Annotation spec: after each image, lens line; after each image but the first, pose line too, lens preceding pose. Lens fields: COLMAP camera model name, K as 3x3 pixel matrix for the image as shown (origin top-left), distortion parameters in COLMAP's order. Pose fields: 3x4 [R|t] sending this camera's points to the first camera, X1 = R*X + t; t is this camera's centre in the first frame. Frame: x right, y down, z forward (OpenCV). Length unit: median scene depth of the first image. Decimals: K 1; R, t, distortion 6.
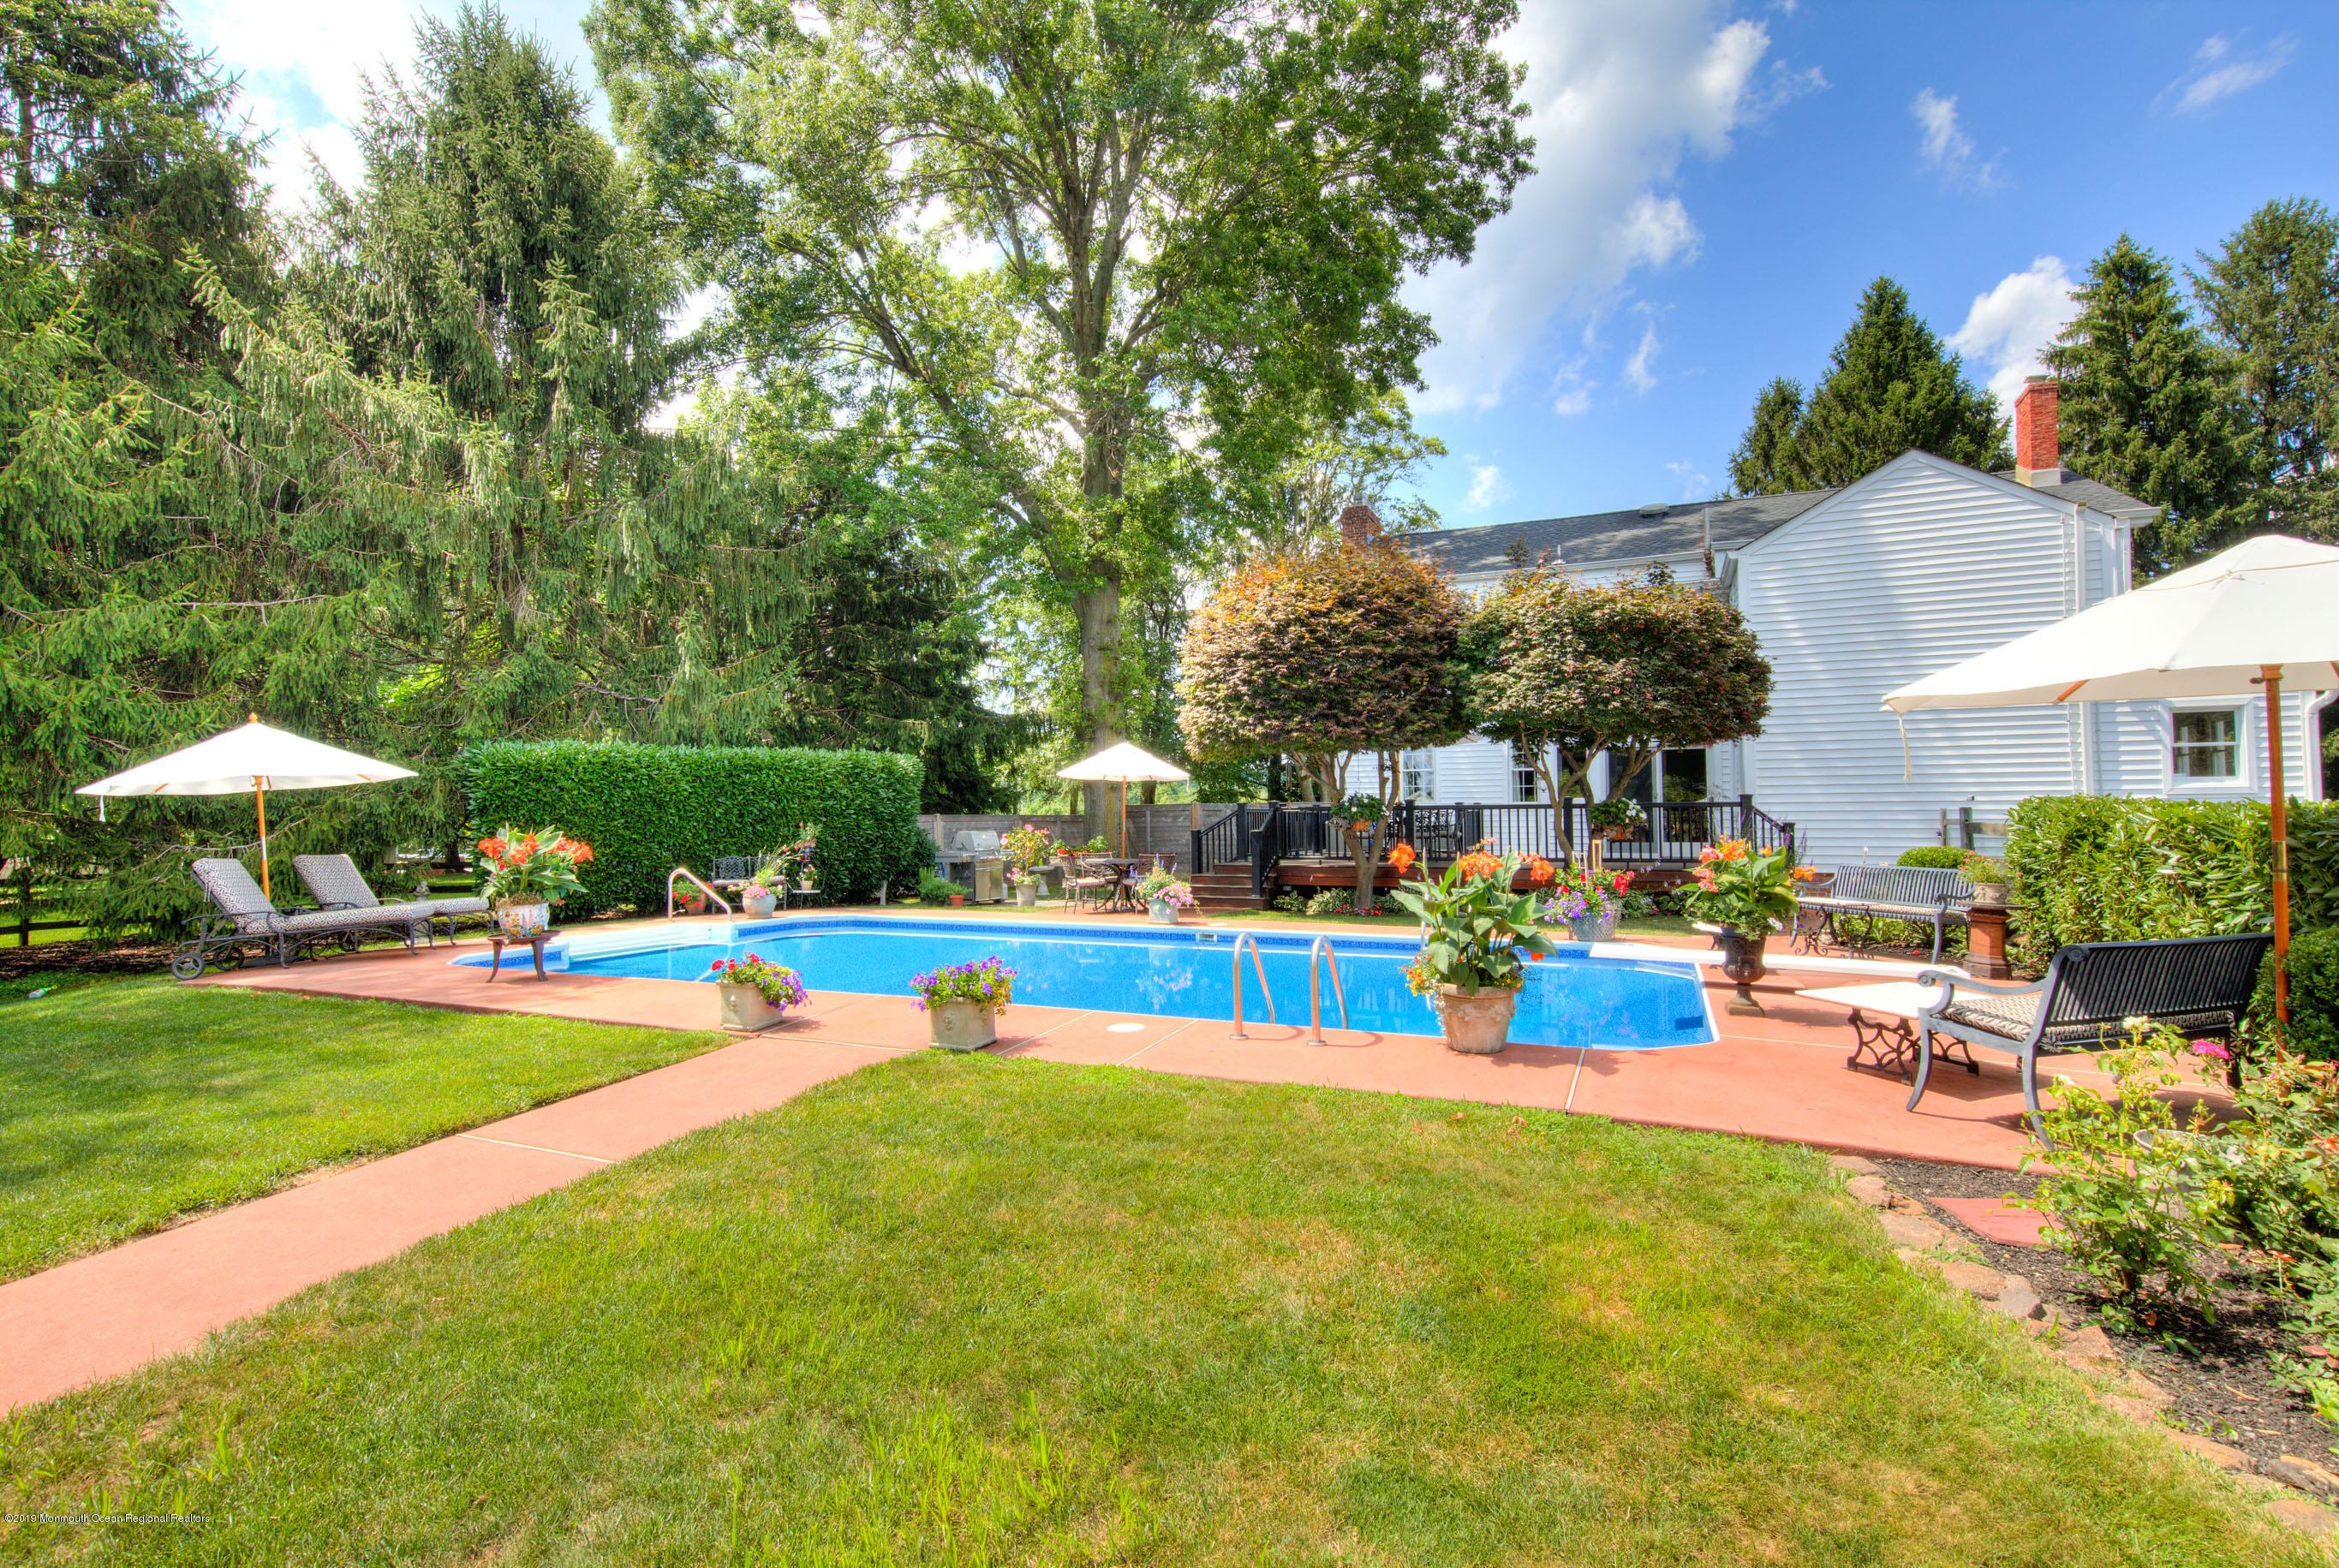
lens RADIAL K [[1088.8, 0, 1194.9], [0, 1088.8, 768.6], [0, 0, 1]] dist [0.010320, -0.000221]
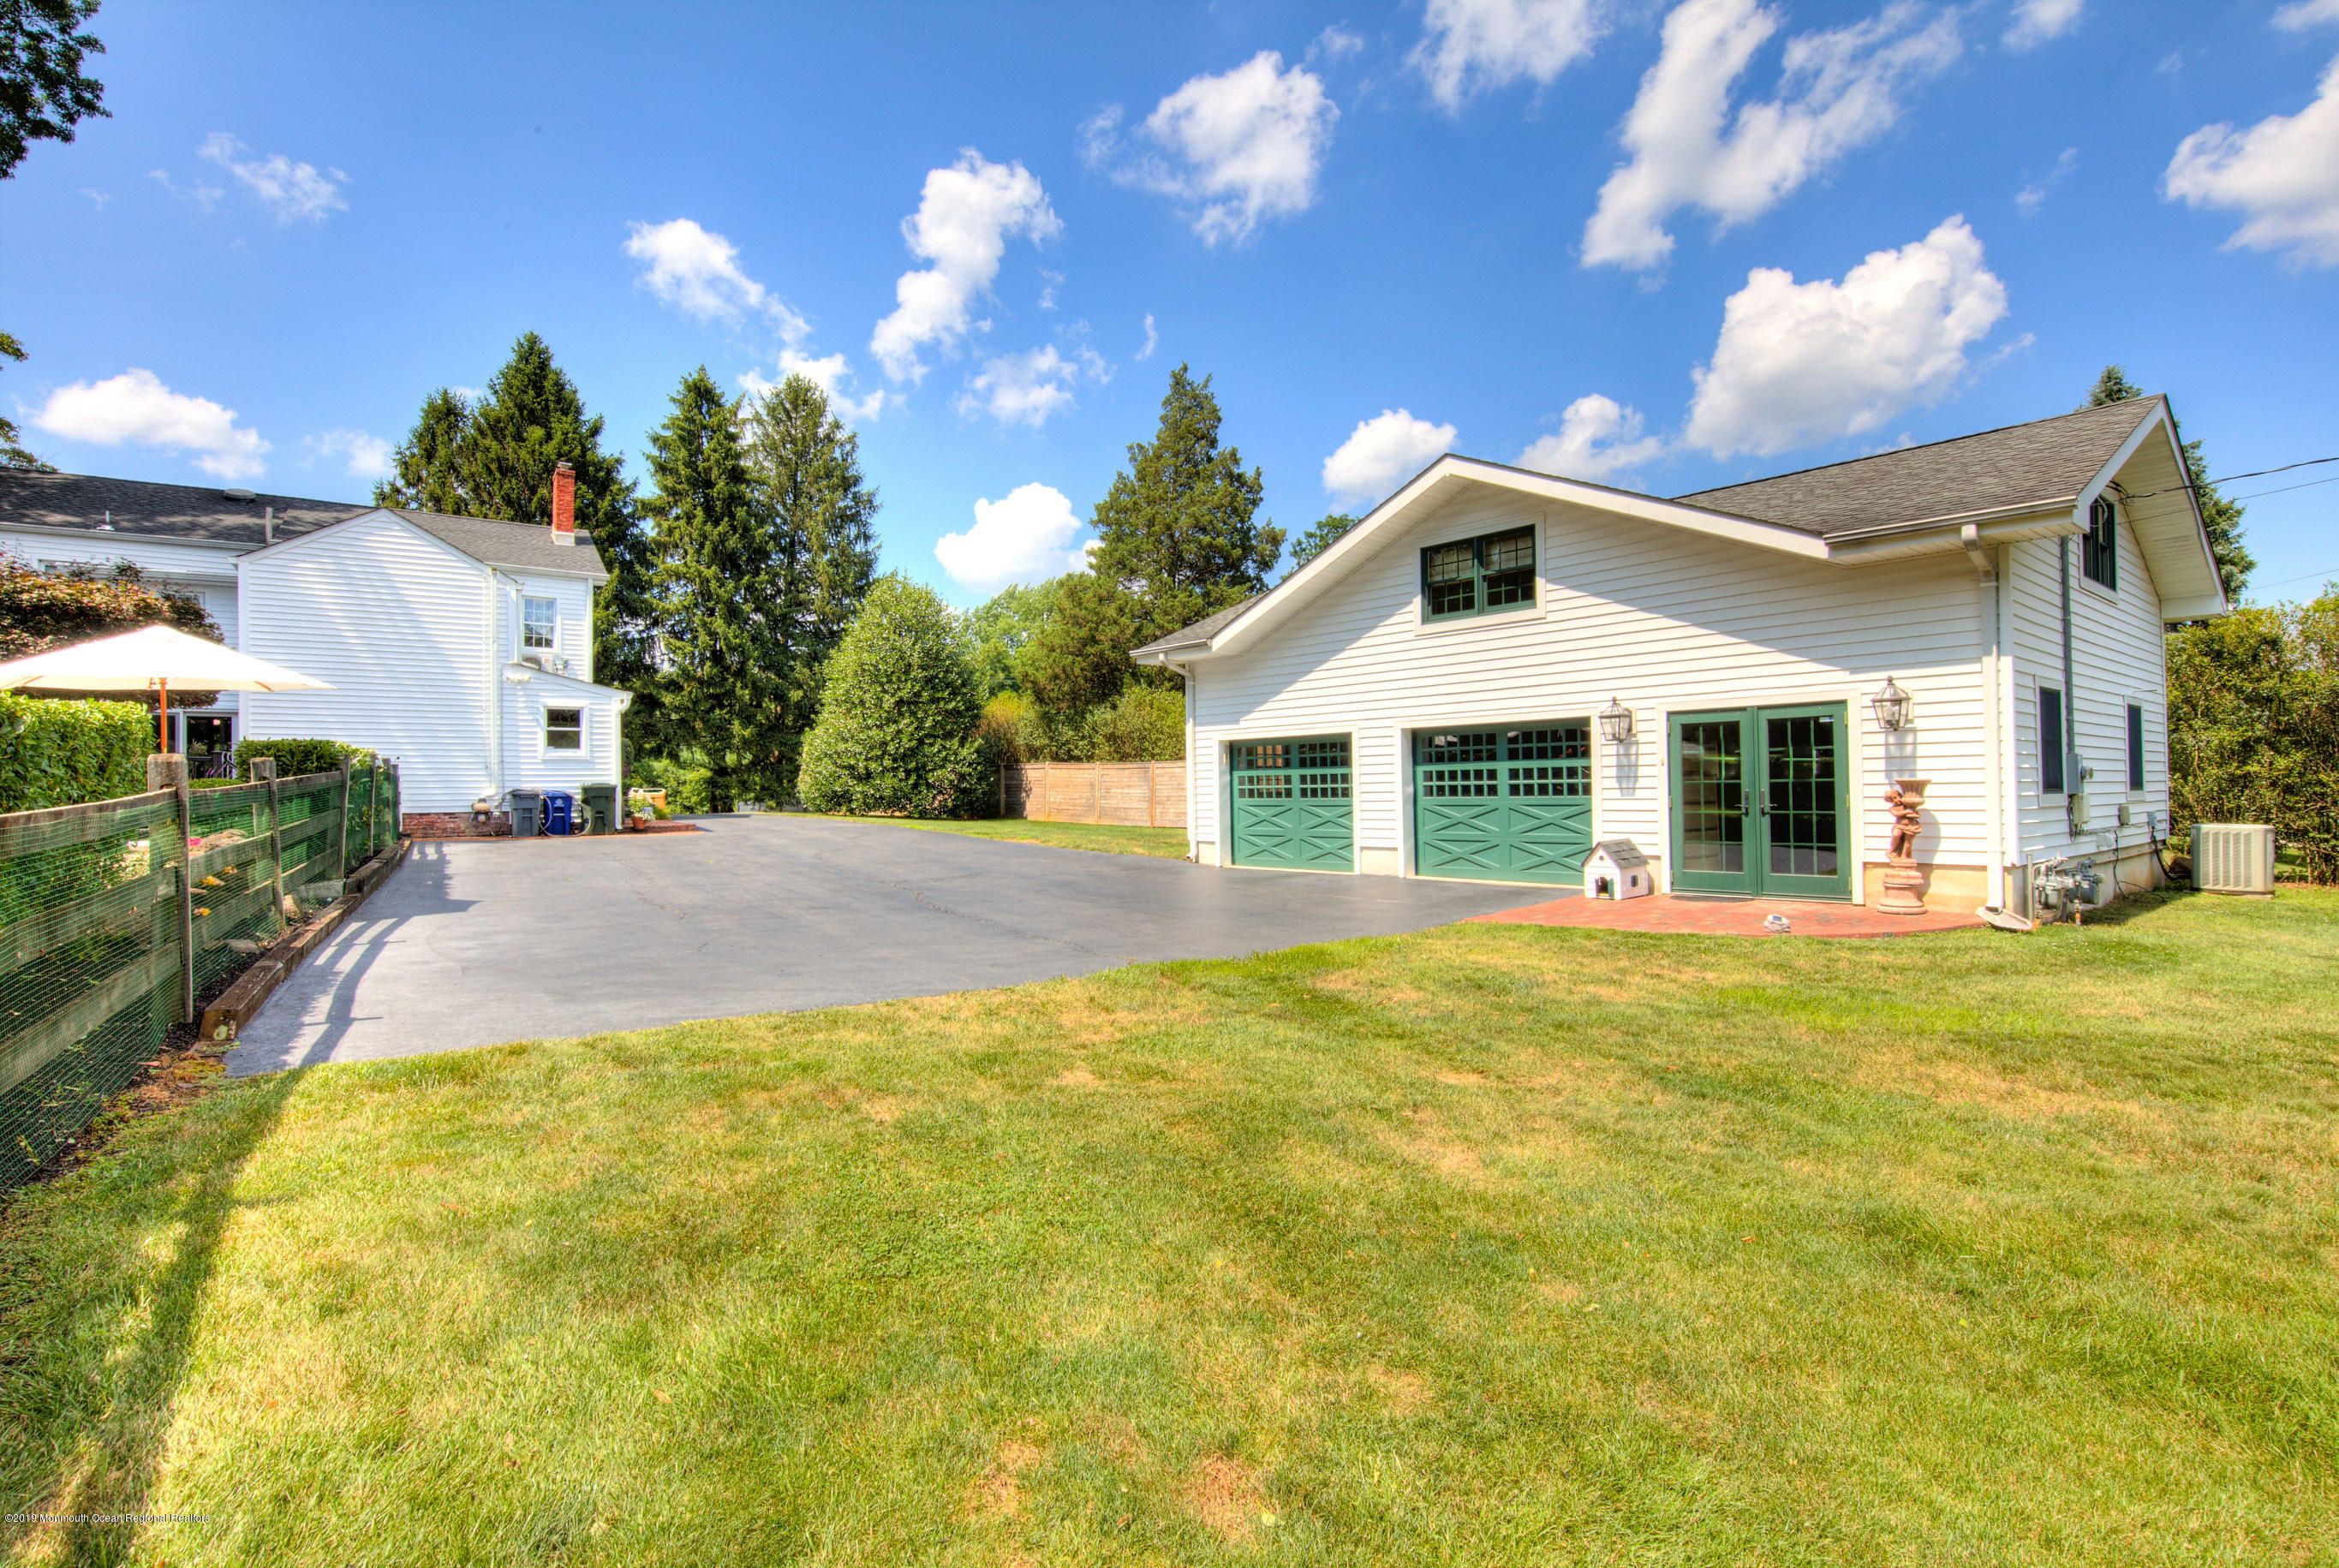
lens RADIAL K [[1113.8, 0, 1169.5], [0, 1113.8, 784.0], [0, 0, 1]] dist [0.001335, 0.000087]
pose [[0.564054, 0.007850, 0.825701, 0.049353], [-0.031975, 0.999412, 0.012342, 0.008094], [-0.825119, -0.033363, 0.563973, -0.585483]]
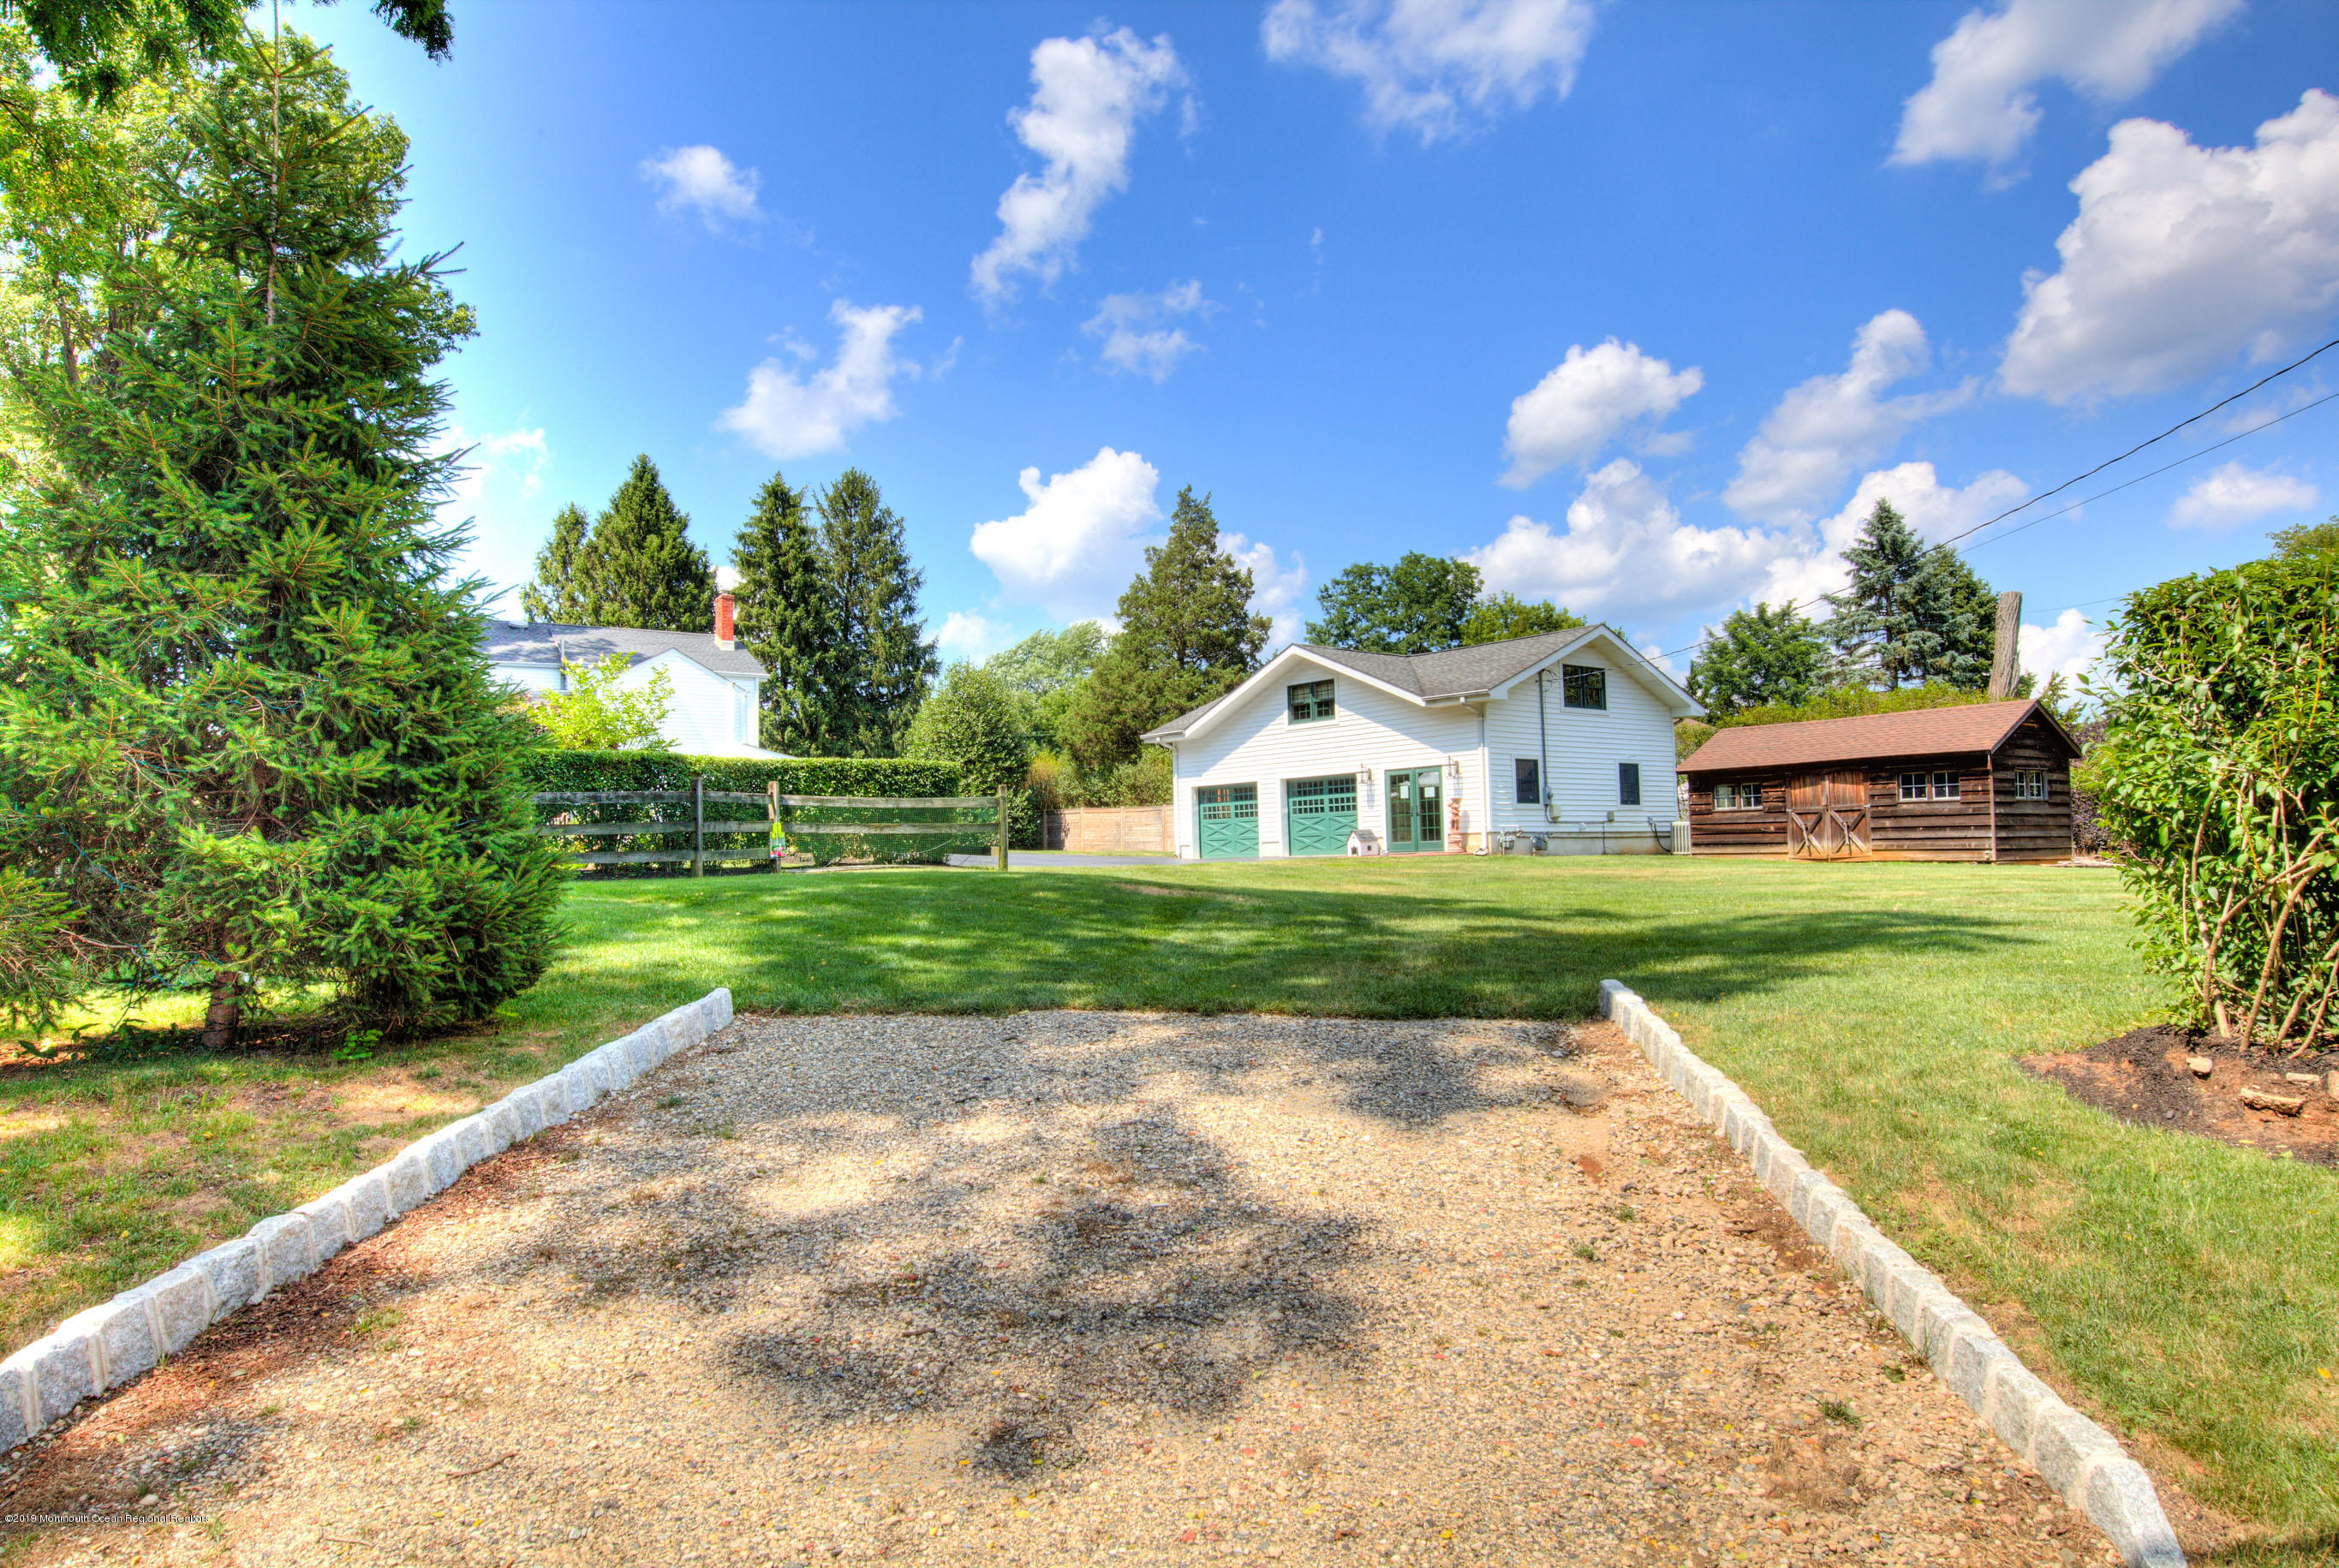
lens RADIAL K [[1427.9, 0, 1169.5], [0, 1427.9, 784.0], [0, 0, 1]] dist [0.027581, -0.000028]
pose [[0.590496, 0.038142, 0.806139, -0.981204], [-0.019868, 0.999267, -0.032727, 0.052089], [-0.806796, 0.003308, 0.590821, -1.396373]]
